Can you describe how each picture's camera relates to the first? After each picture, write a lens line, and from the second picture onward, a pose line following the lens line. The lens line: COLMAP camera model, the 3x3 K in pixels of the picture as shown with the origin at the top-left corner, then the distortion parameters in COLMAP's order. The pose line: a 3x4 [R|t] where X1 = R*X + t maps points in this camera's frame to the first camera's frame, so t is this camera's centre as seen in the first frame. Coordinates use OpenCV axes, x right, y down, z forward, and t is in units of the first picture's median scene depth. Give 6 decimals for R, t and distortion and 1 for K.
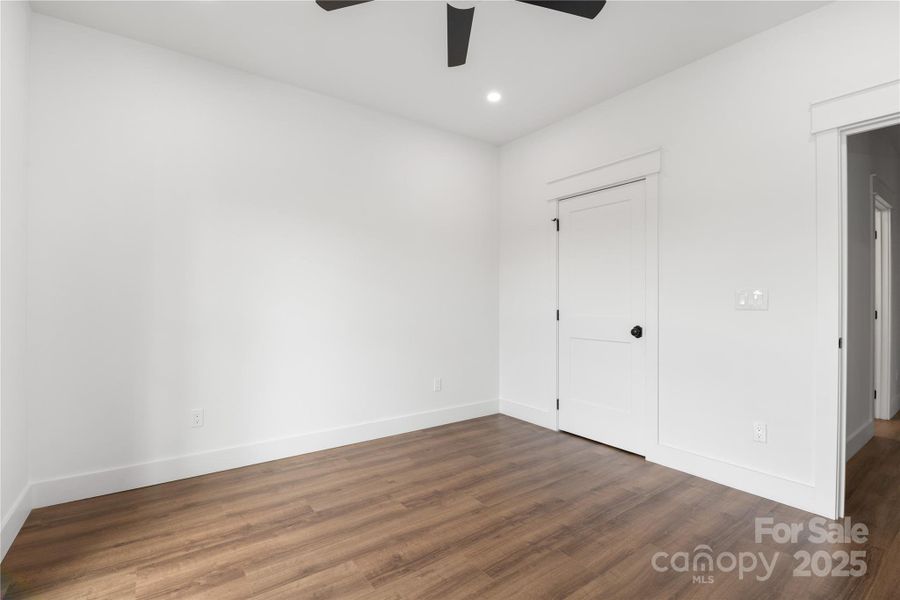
lens RADIAL K [[408.5, 0, 447.4], [0, 408.5, 300.3], [0, 0, 1]] dist [-0.013091, -0.000971]
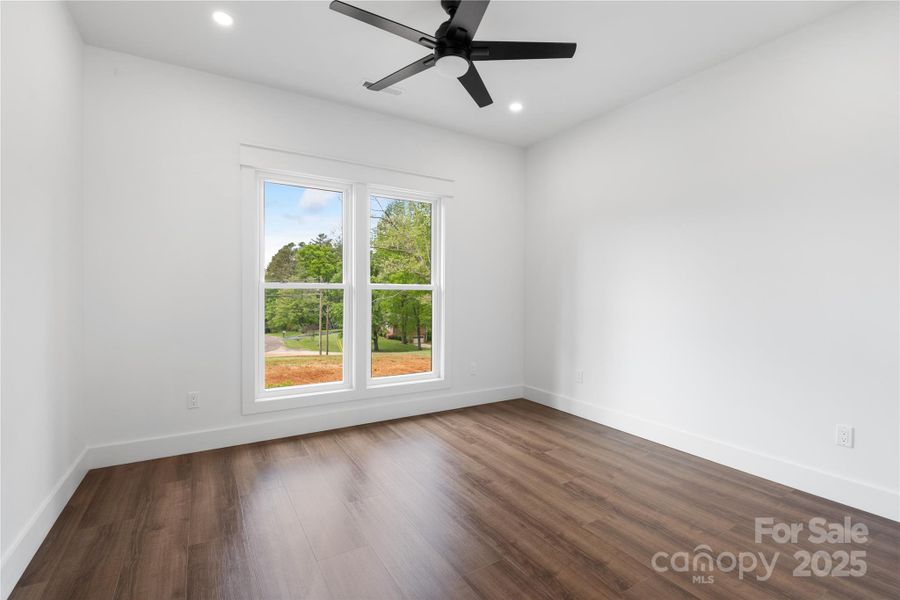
lens RADIAL K [[408.5, 0, 447.5], [0, 408.5, 296.6], [0, 0, 1]] dist [-0.013091, -0.000971]
pose [[-0.081444, 0.002876, -0.996674, 0.986457], [-0.007852, 0.999963, 0.003527, 0.016465], [0.996647, 0.008113, -0.081418, 0.780341]]
